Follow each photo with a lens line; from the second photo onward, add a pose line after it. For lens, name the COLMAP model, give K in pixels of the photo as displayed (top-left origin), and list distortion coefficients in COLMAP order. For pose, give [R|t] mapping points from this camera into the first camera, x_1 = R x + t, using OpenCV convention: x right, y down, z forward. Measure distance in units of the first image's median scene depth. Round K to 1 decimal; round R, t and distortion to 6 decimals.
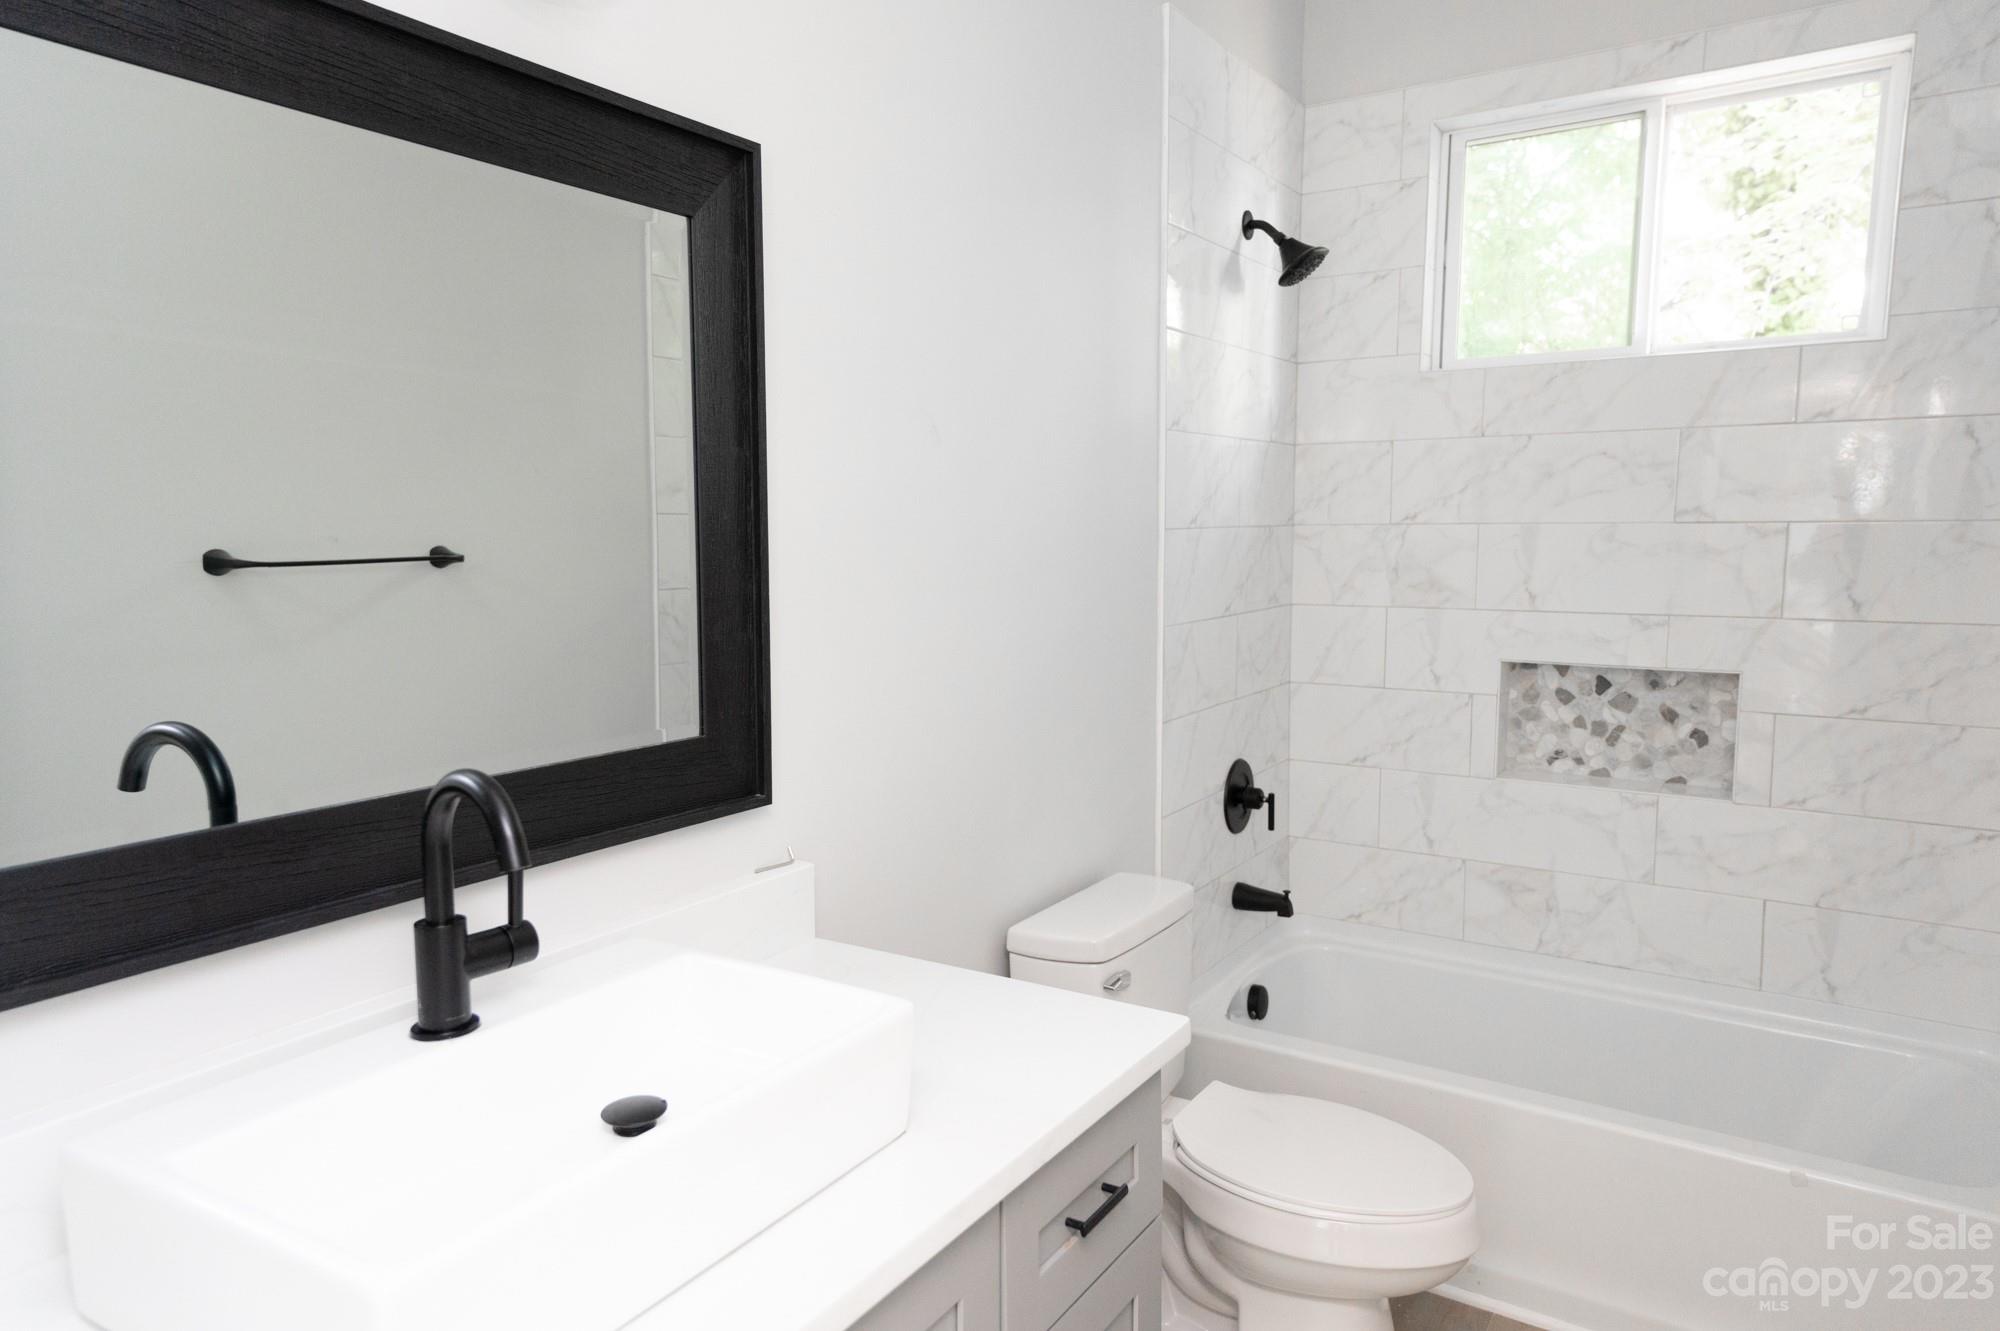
lens RADIAL K [[1313.6, 0, 1000.0], [0, 1313.6, 665.5], [0, 0, 1]] dist [-0.001373, -0.000052]
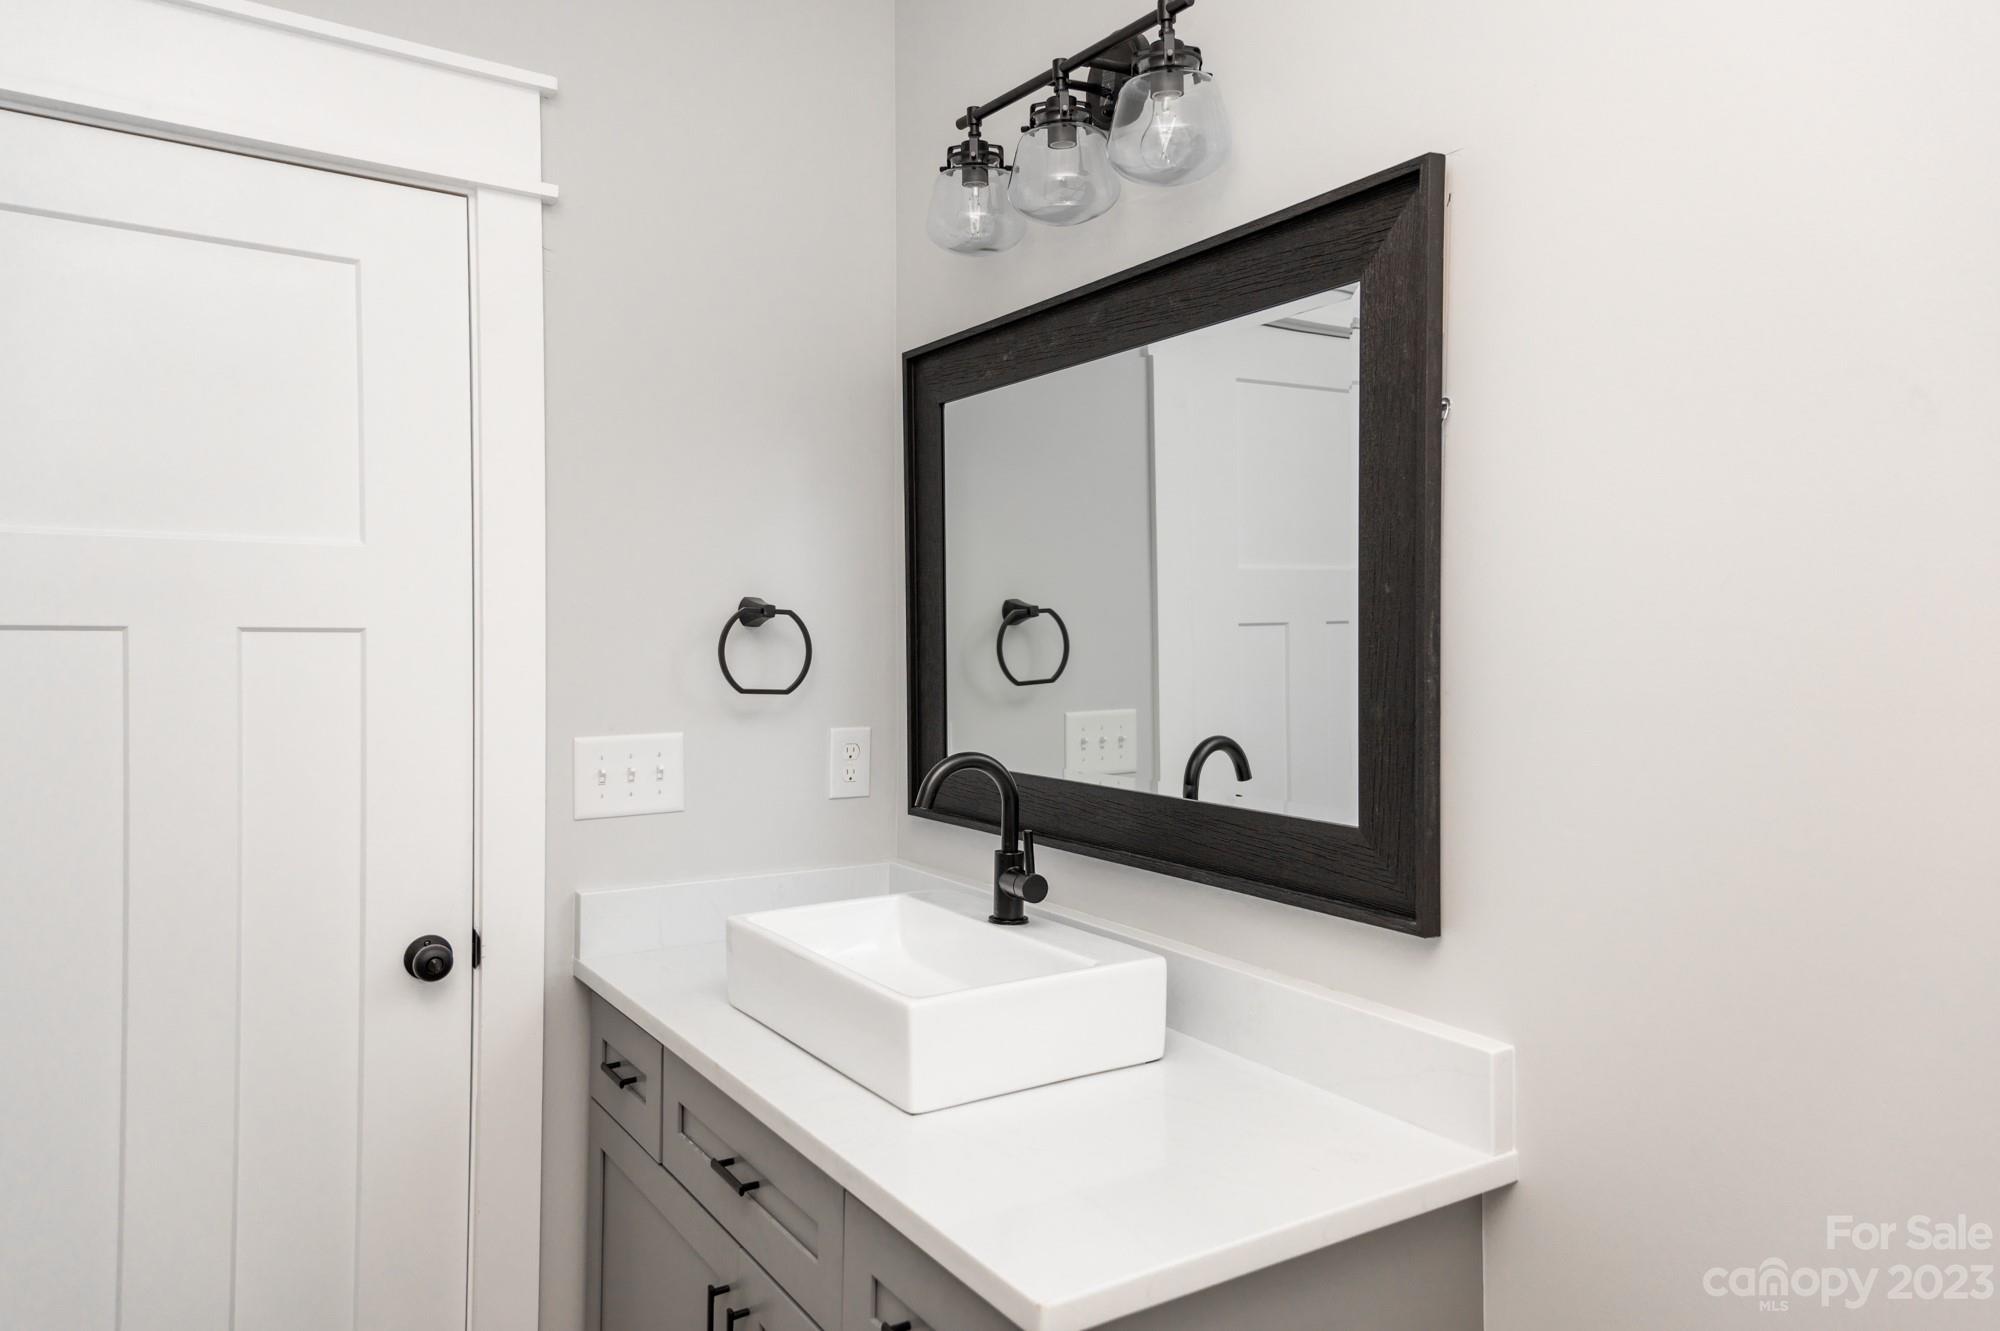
lens RADIAL K [[1313.6, 0, 1000.0], [0, 1313.6, 665.5], [0, 0, 1]] dist [-0.001373, -0.000052]
pose [[-0.428999, 0.011525, -0.903232, 0.791557], [-0.105469, 0.992440, 0.062757, -0.101036], [0.897127, 0.122185, -0.424540, 1.279607]]
